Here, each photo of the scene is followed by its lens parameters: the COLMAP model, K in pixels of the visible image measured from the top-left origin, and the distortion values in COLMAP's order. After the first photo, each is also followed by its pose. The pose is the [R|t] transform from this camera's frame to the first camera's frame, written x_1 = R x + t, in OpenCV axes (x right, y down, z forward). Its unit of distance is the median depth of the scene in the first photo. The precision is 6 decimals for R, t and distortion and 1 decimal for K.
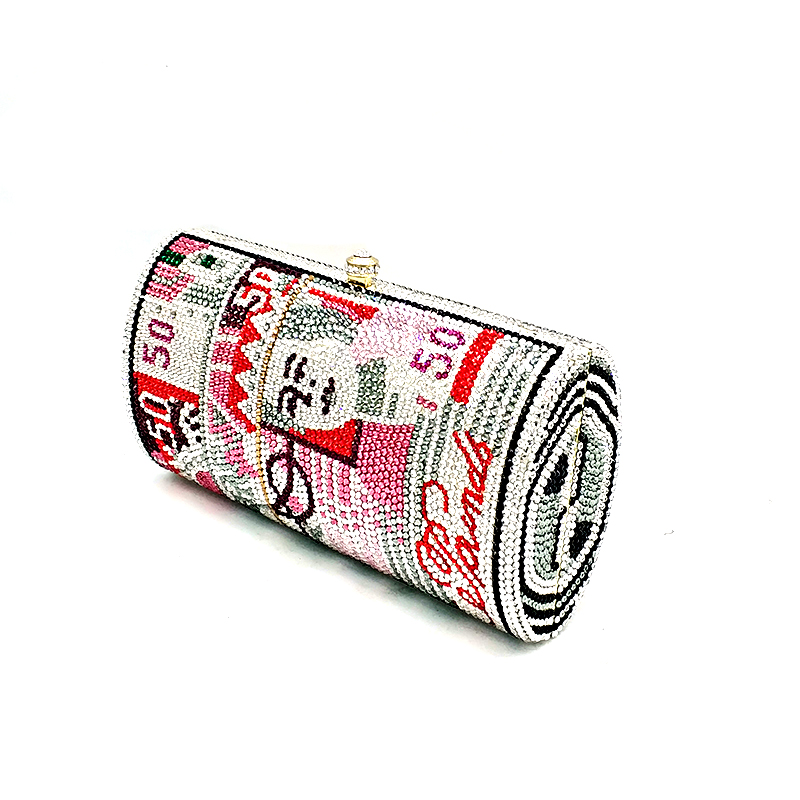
lens RADIAL K [[1234.1, 0, 400.0], [0, 1234.1, 400.0], [0, 0, 1]] dist [0.292908, 0.006183]
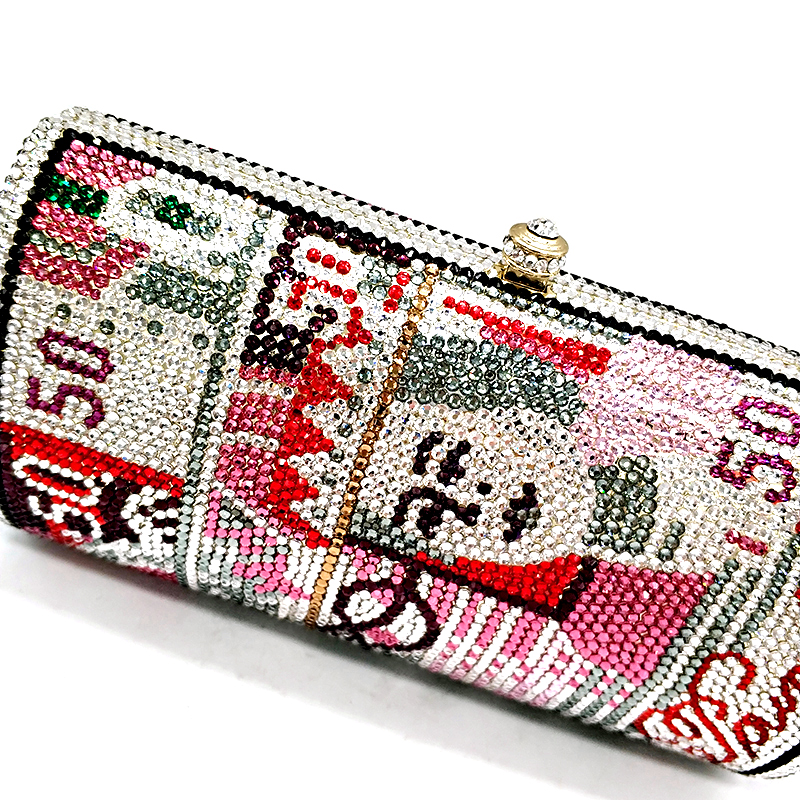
lens RADIAL K [[855.7, 0, 414.6], [0, 855.7, 402.7], [0, 0, 1]] dist [0.127550, -0.371267]
pose [[0.845562, -0.157152, 0.510224, -0.273865], [-0.039181, 0.934851, 0.352872, -0.174825], [-0.532438, -0.318366, 0.784317, 0.711074]]
